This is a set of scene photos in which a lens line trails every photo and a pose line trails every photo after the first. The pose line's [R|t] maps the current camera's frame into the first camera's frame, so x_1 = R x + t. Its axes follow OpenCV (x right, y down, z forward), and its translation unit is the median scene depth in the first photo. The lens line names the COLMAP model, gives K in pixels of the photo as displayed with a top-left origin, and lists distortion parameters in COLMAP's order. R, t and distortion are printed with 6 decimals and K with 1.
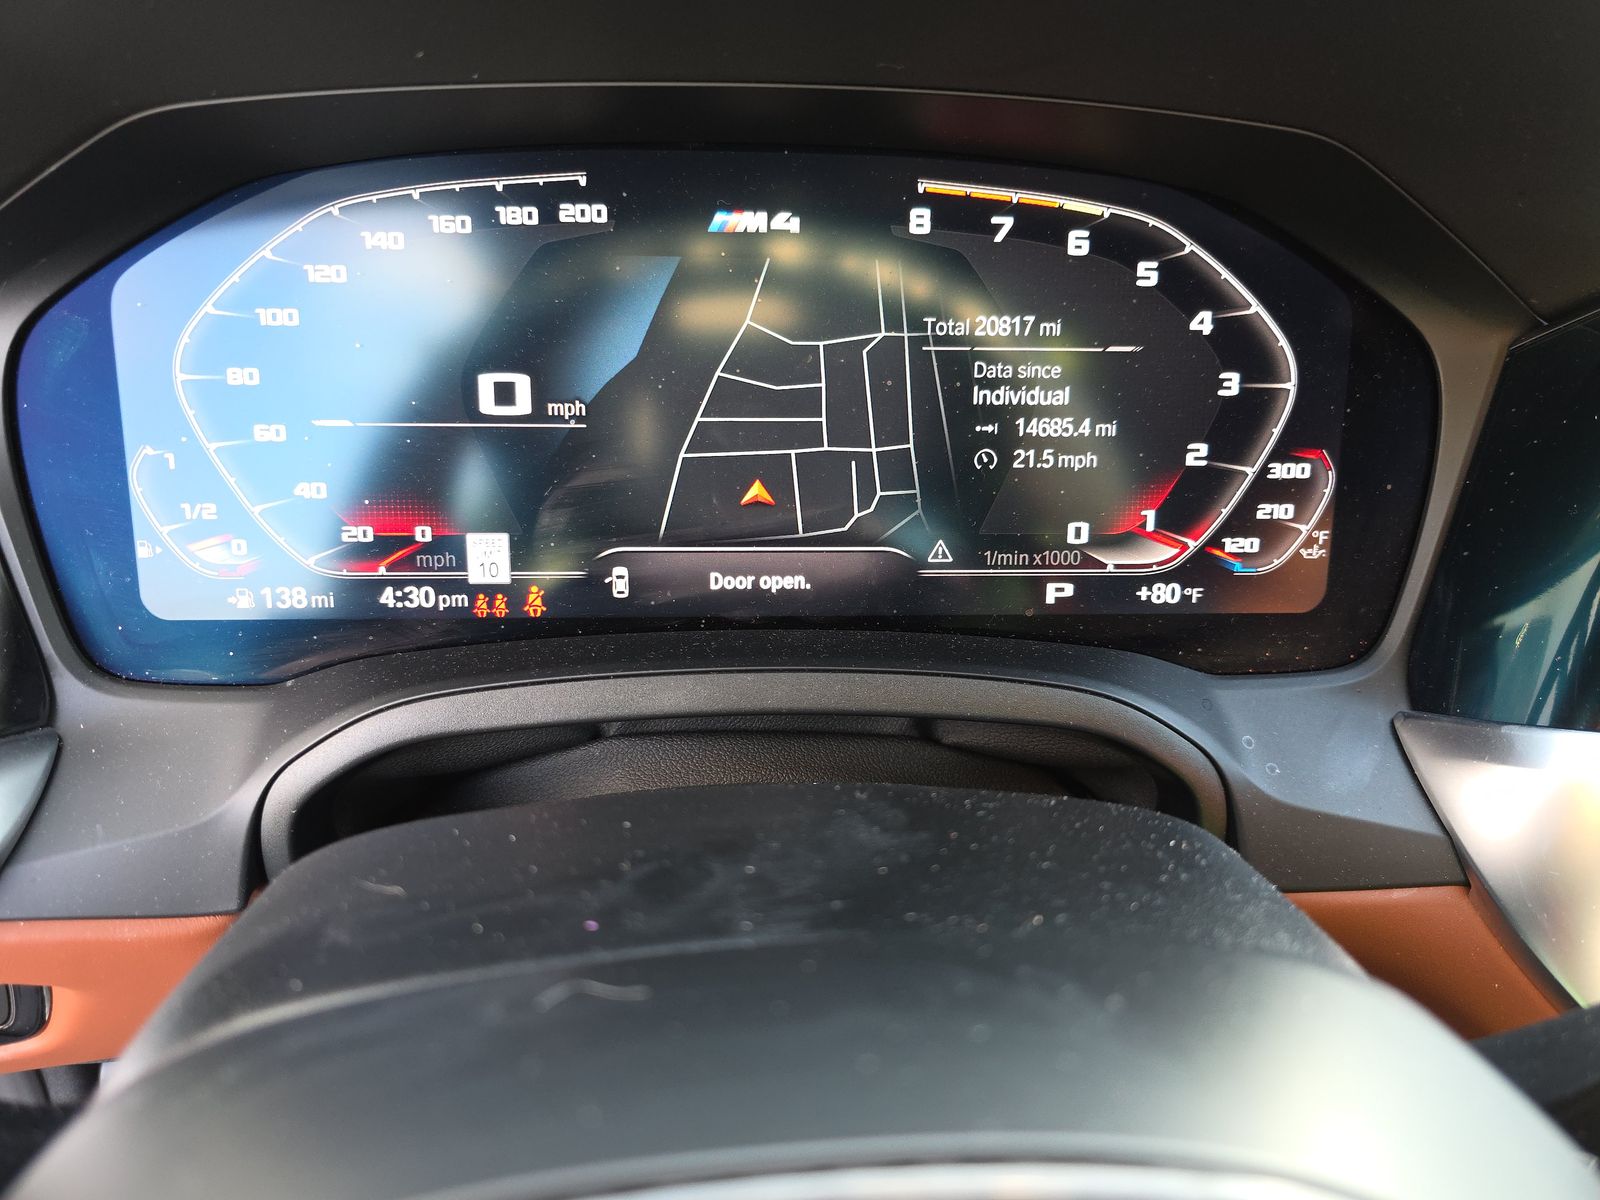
lens RADIAL K [[1087.9, 0, 800.6], [0, 1087.9, 596.8], [0, 0, 1]] dist [0.051743, -0.059684]
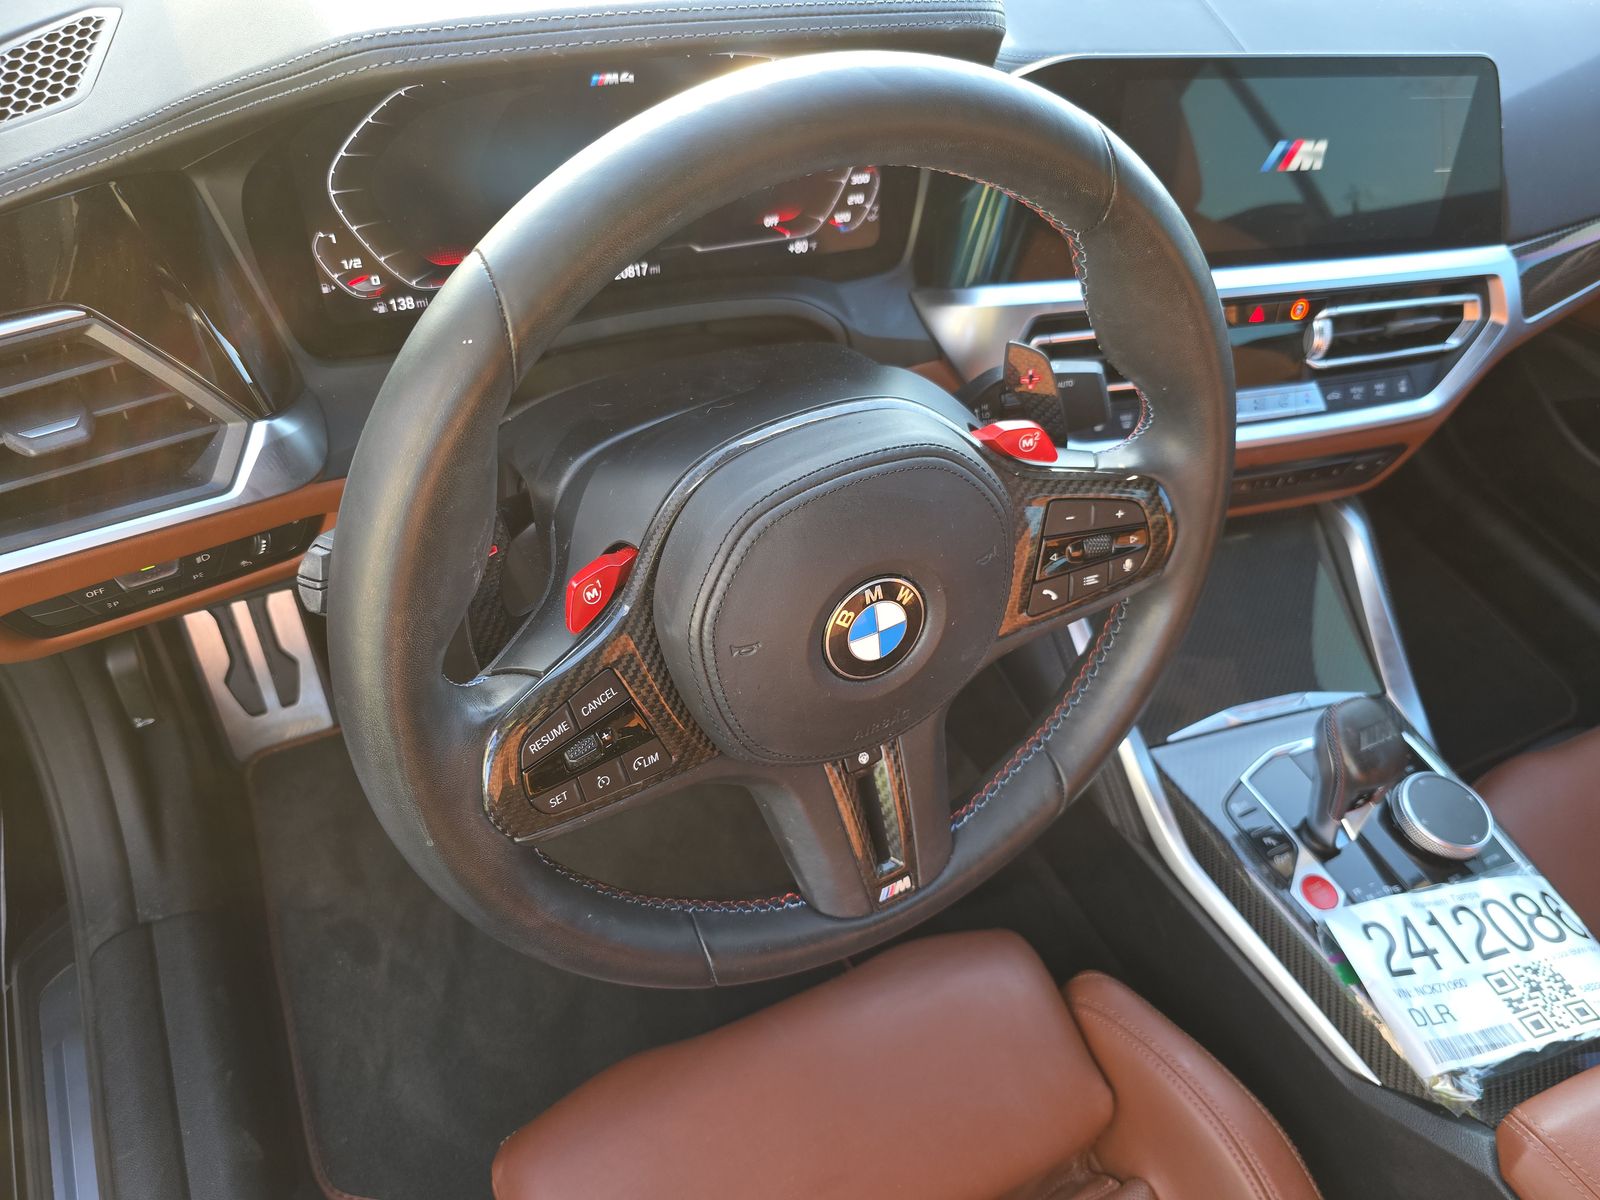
lens RADIAL K [[1087.9, 0, 800.6], [0, 1087.9, 596.8], [0, 0, 1]] dist [0.051743, -0.059684]
pose [[0.917643, -0.226418, 0.326597, -0.559166], [0.099103, 0.926239, 0.363675, -0.151753], [-0.384849, -0.301357, 0.872396, -1.096085]]
